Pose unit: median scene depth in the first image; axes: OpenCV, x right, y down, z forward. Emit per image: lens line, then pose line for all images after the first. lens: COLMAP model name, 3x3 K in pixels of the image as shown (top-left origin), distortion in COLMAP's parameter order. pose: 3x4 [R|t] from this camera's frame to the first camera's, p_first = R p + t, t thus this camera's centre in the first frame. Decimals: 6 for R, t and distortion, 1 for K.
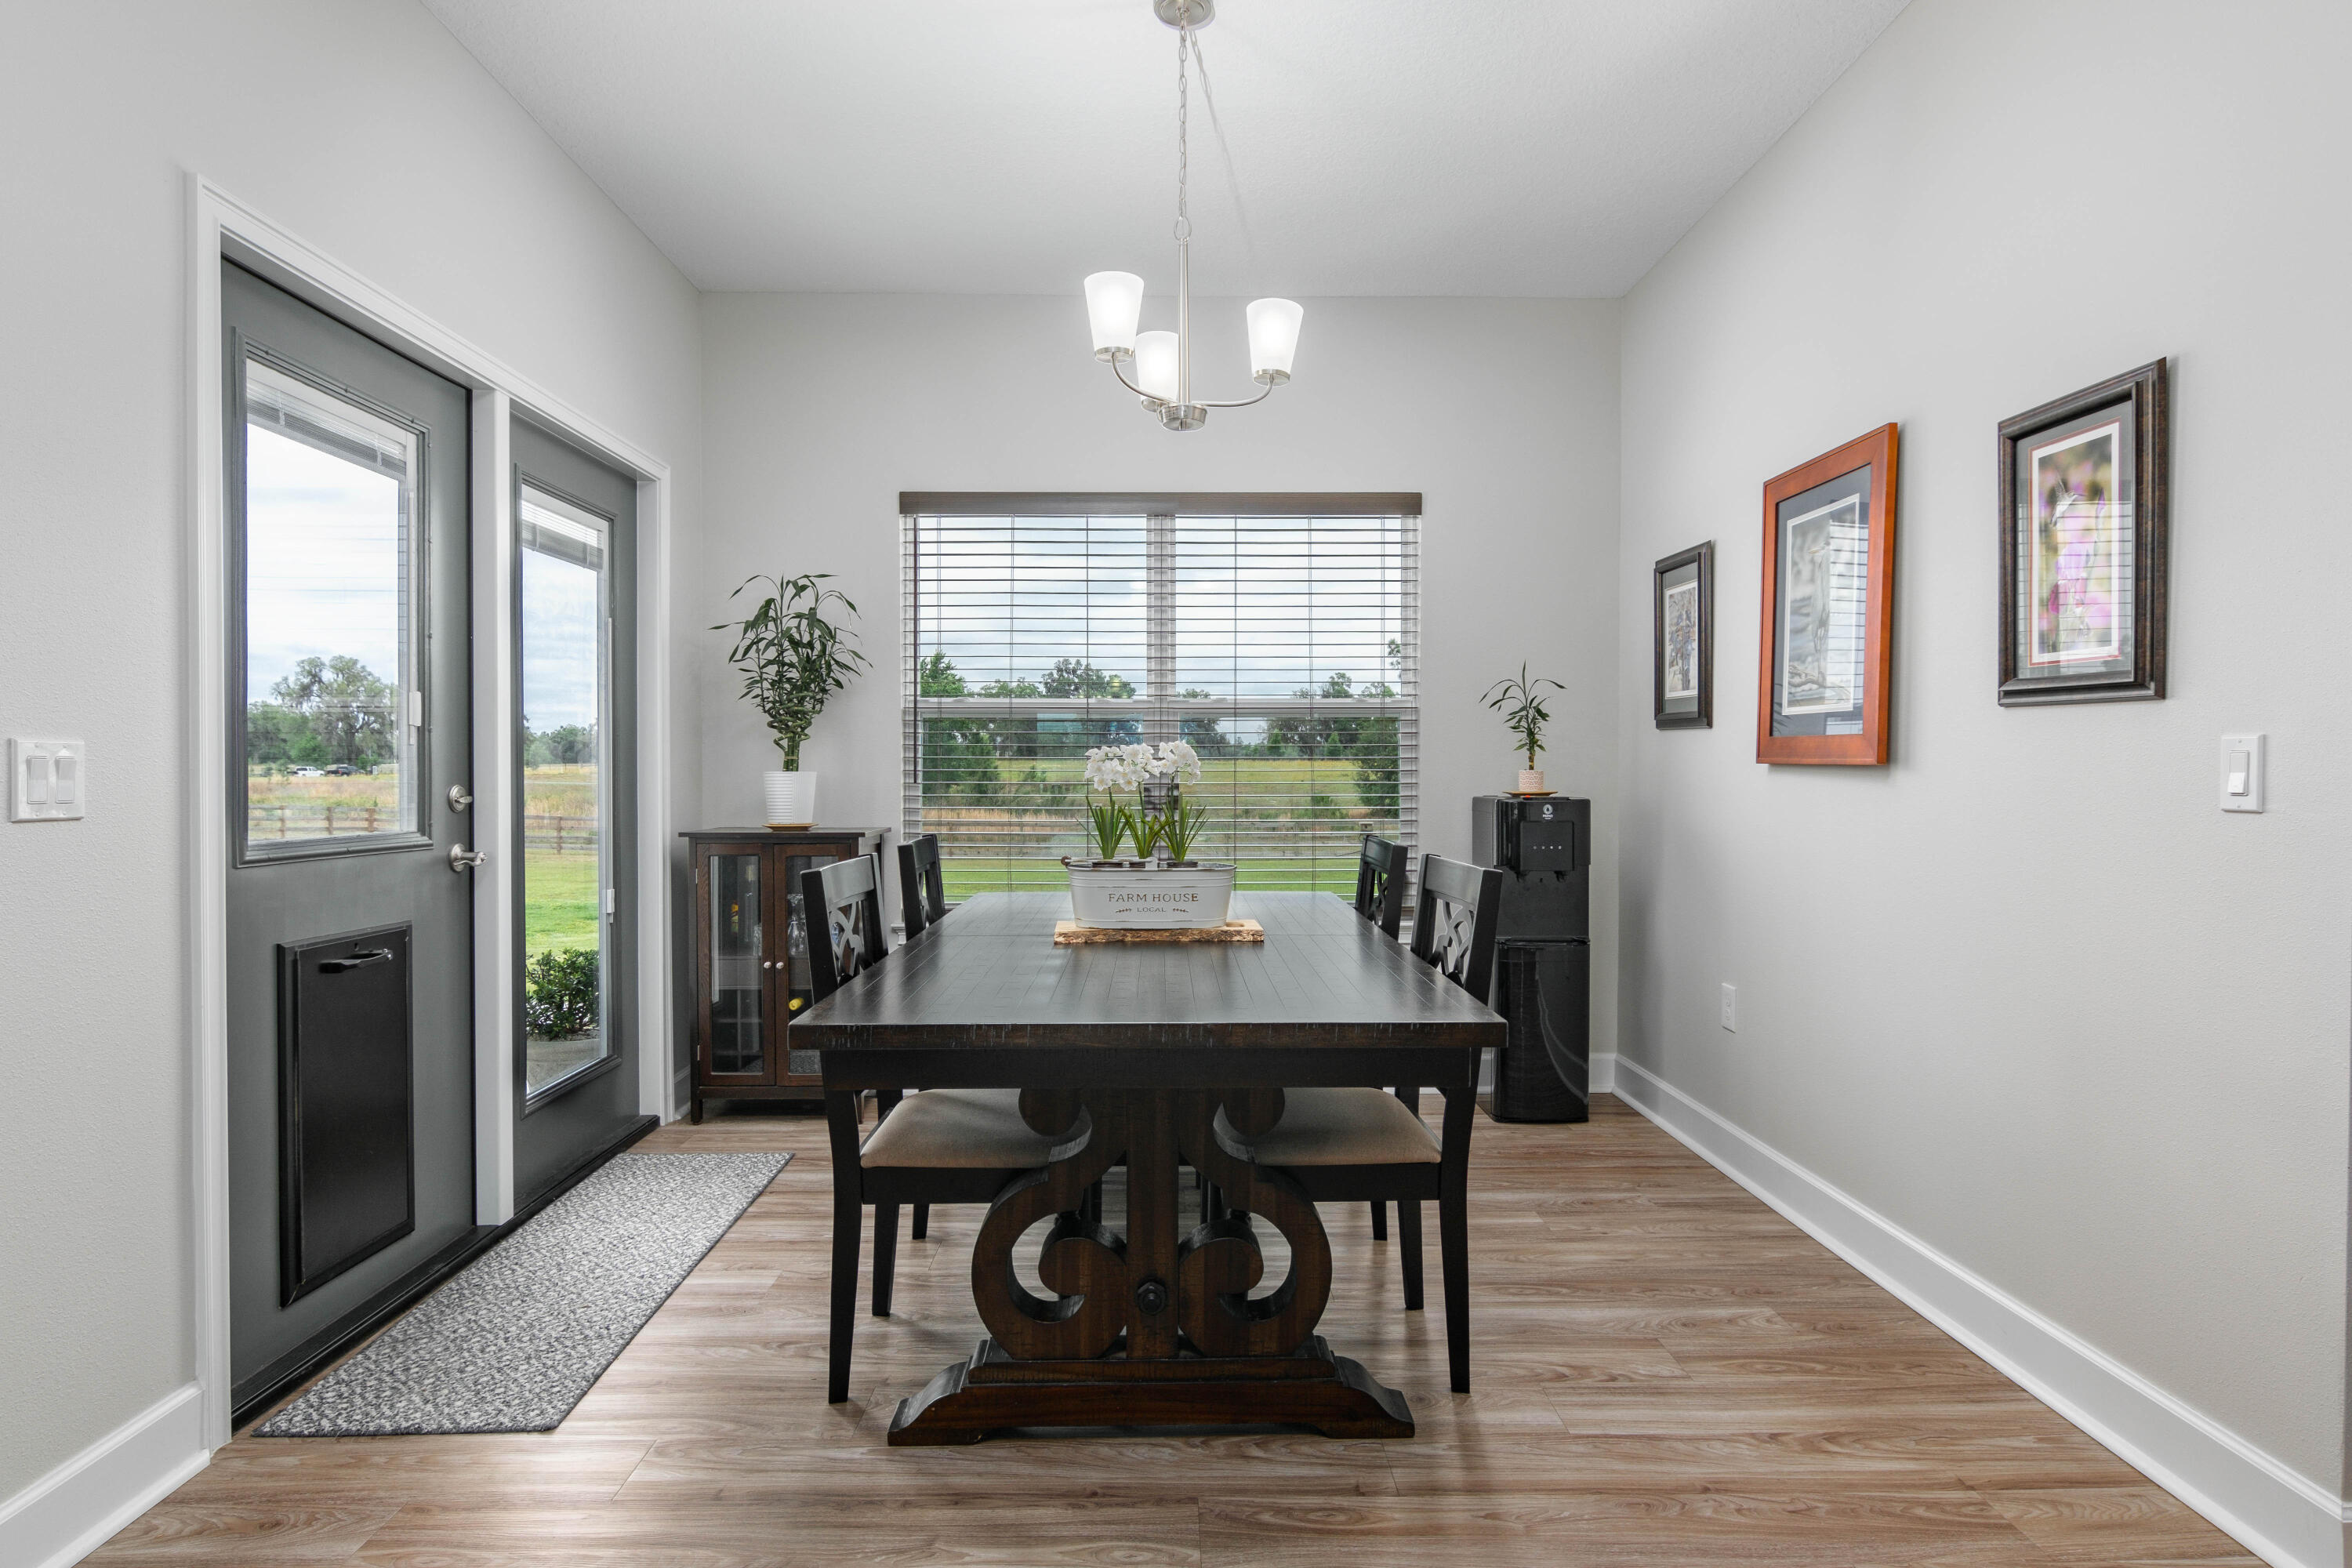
lens RADIAL K [[1228.8, 0, 1172.2], [0, 1228.8, 796.6], [0, 0, 1]] dist [-0.022180, -0.002928]
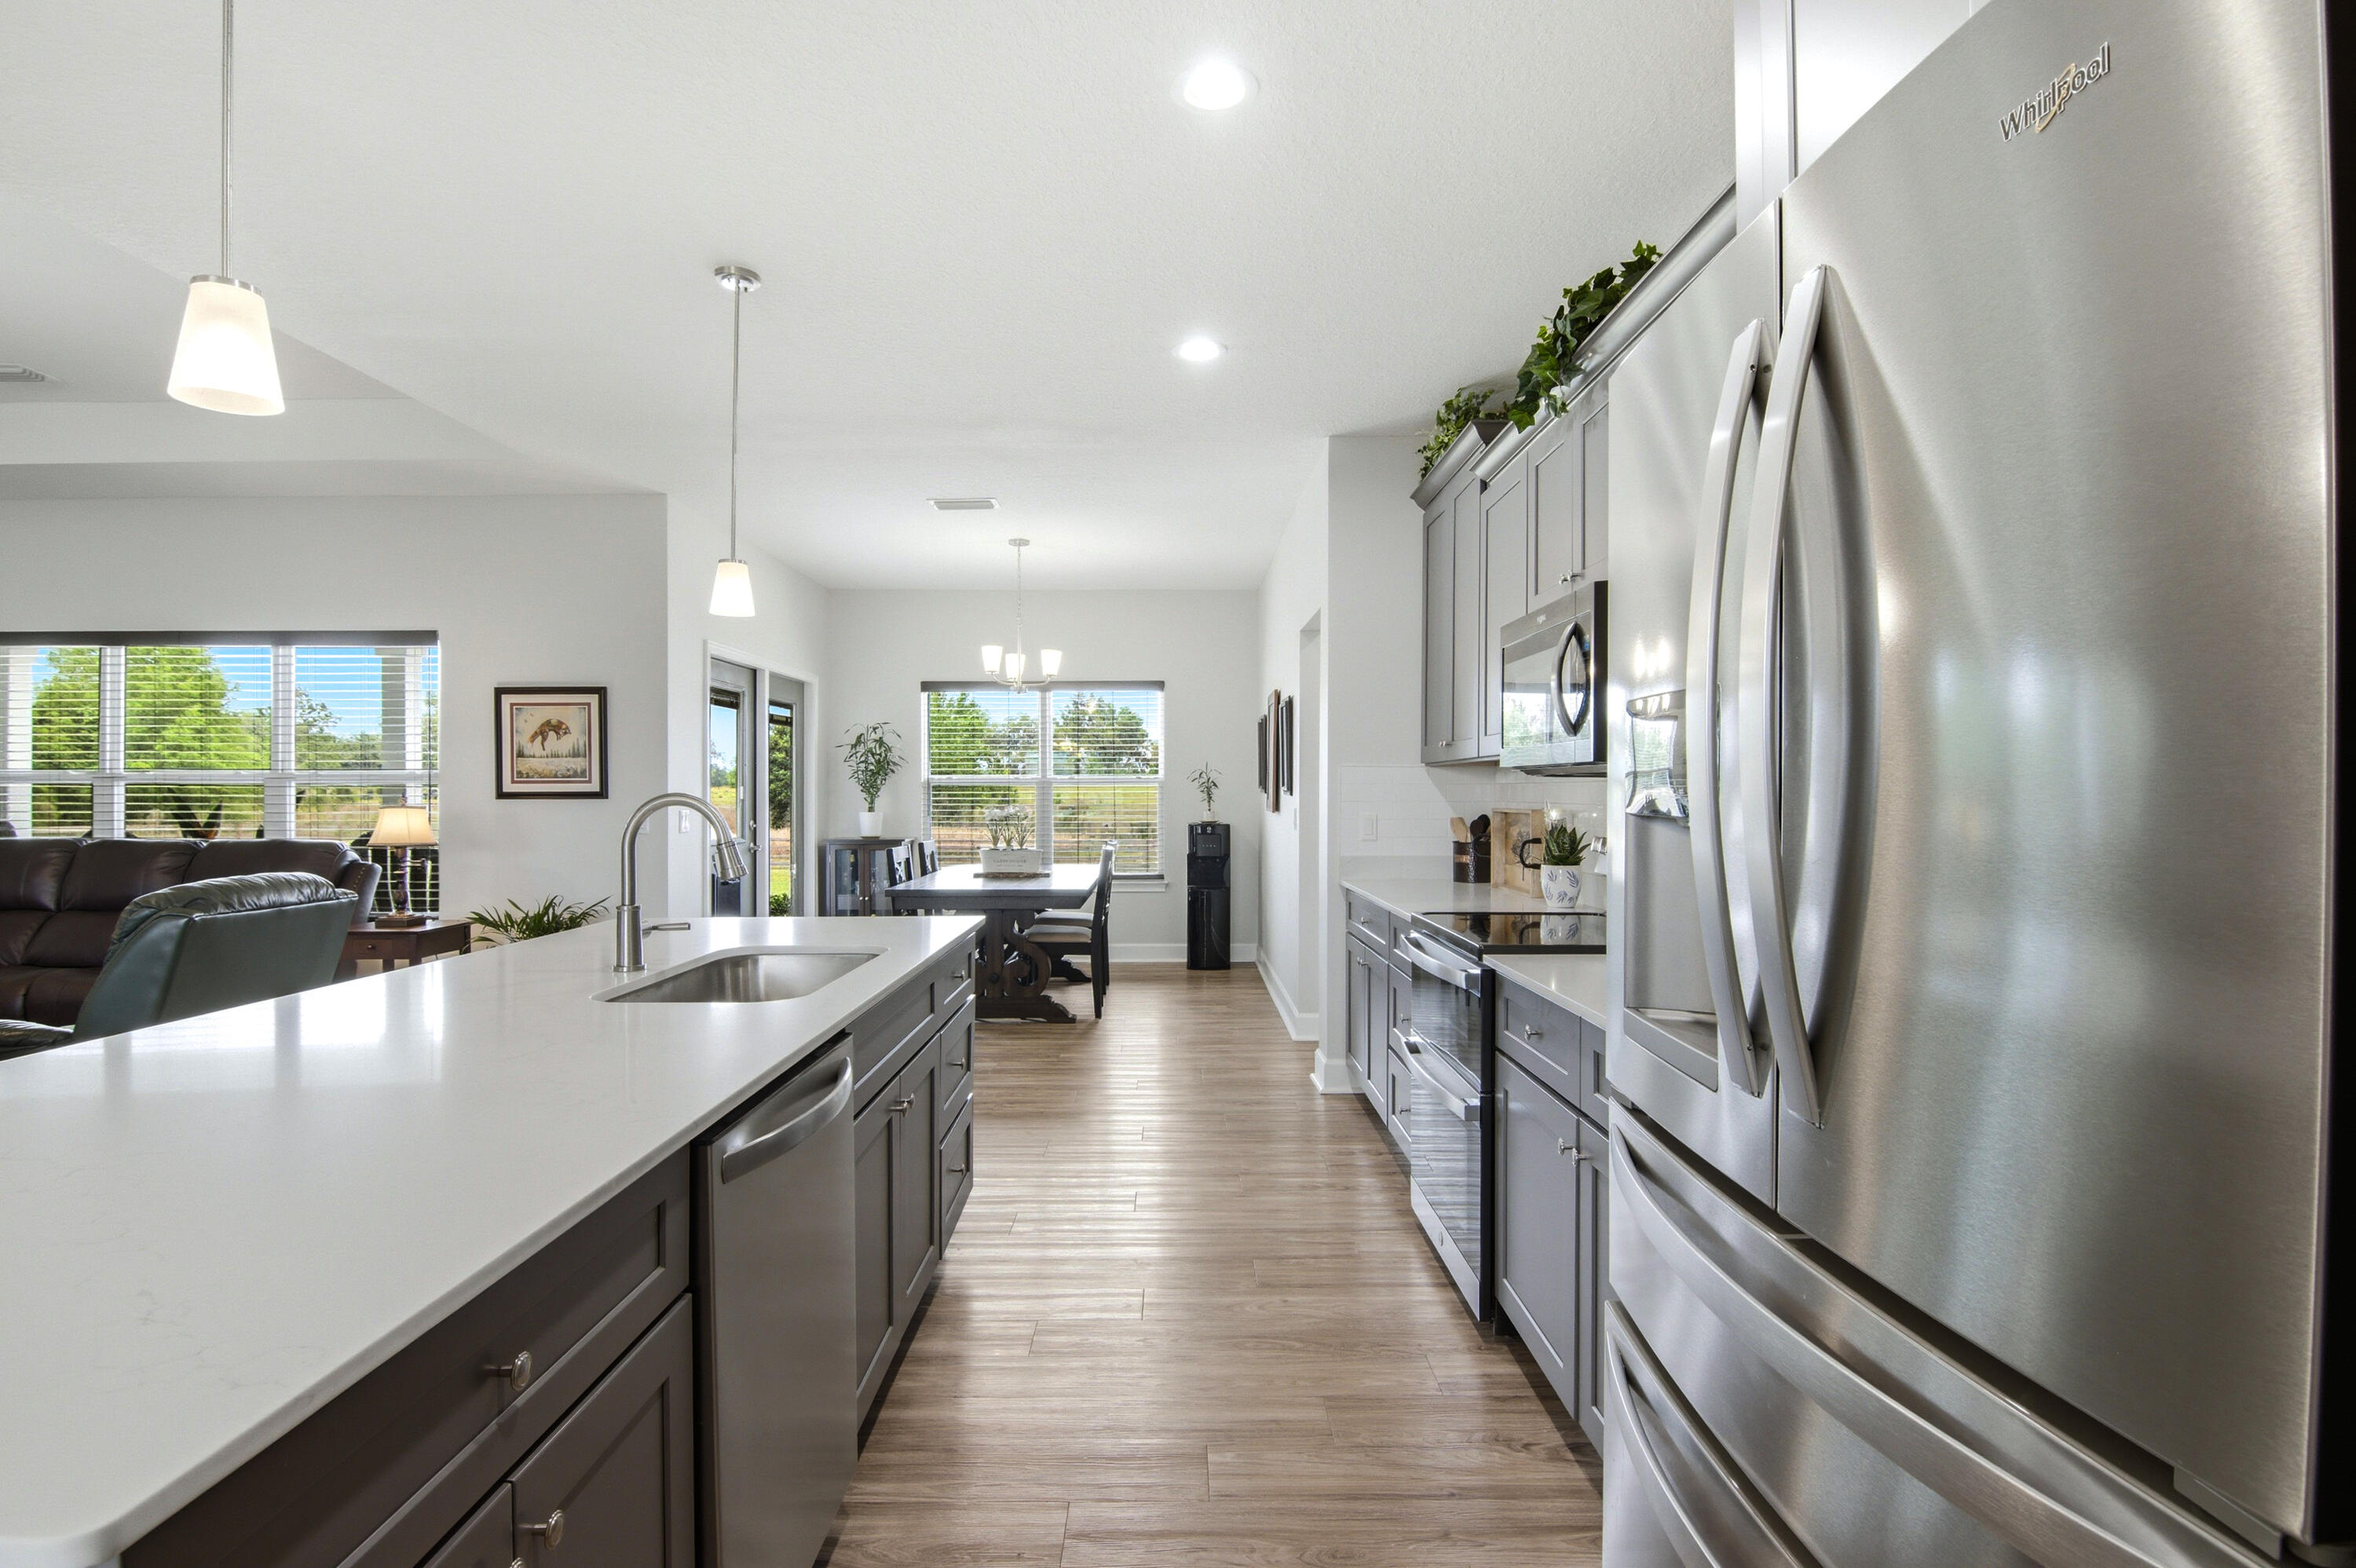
lens RADIAL K [[1154.8, 0, 1165.2], [0, 1154.8, 798.3], [0, 0, 1]] dist [-0.009359, -0.000175]
pose [[0.999751, -0.005256, -0.021689, 0.256789], [0.004931, 0.999875, -0.015002, -0.012196], [0.021765, 0.014892, 0.999652, -1.042198]]
